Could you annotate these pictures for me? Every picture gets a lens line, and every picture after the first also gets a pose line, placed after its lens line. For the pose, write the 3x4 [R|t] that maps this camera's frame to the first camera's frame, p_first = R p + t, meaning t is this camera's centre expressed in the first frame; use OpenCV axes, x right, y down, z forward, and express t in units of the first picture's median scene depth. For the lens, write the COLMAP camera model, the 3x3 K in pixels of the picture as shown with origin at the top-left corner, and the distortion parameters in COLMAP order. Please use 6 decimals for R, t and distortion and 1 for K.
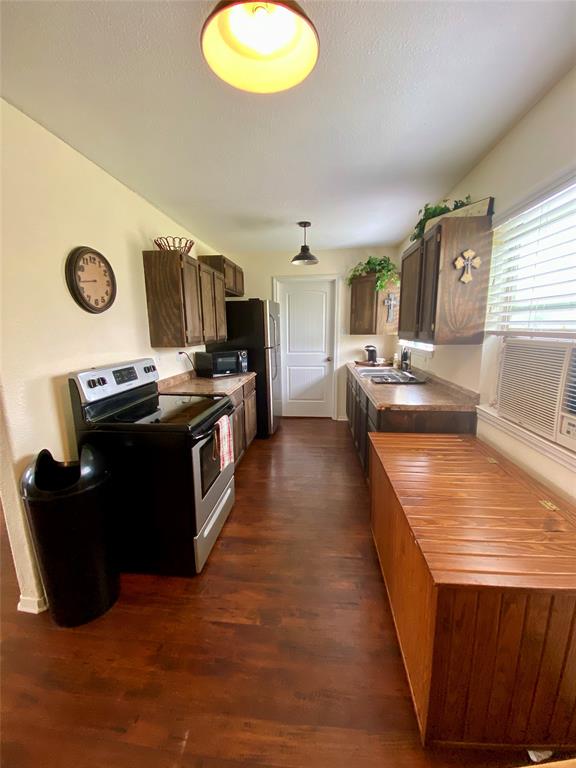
lens RADIAL K [[312.1, 0, 286.8], [0, 312.1, 385.8], [0, 0, 1]] dist [0.031573, -0.026699]
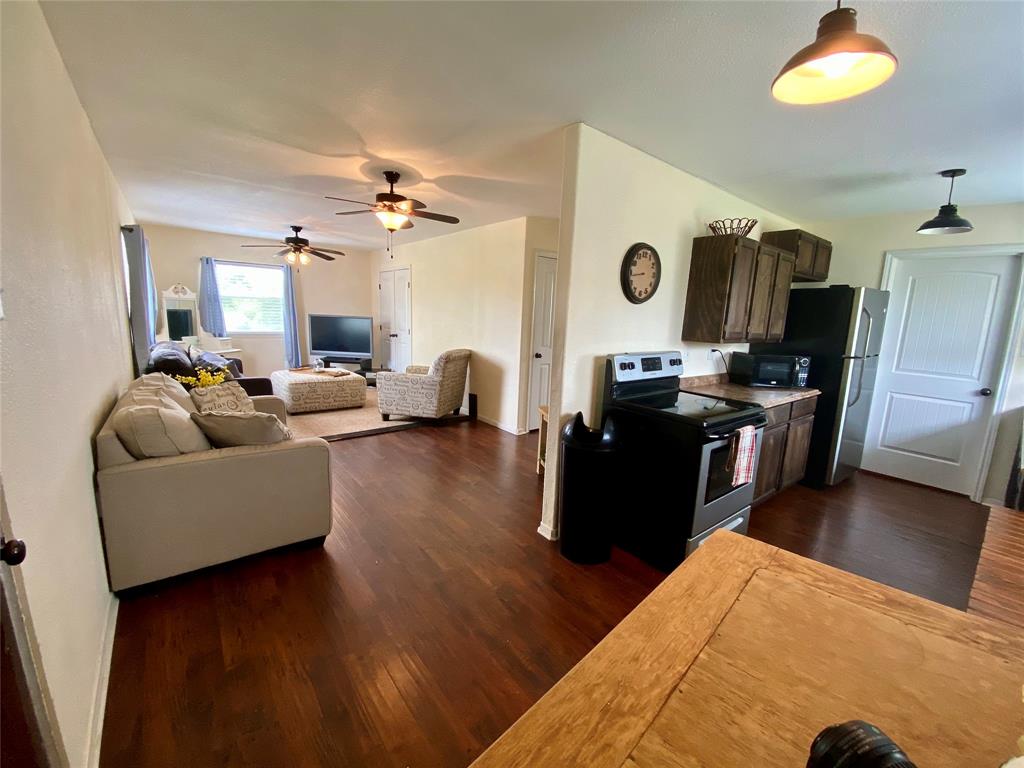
lens RADIAL K [[416.2, 0, 512.3], [0, 416.2, 387.2], [0, 0, 1]] dist [0.031573, -0.026699]
pose [[0.704346, 0.163175, -0.690848, 0.097052], [-0.180638, 0.982384, 0.047867, 0.046374], [0.686488, 0.091079, 0.721414, -0.232907]]
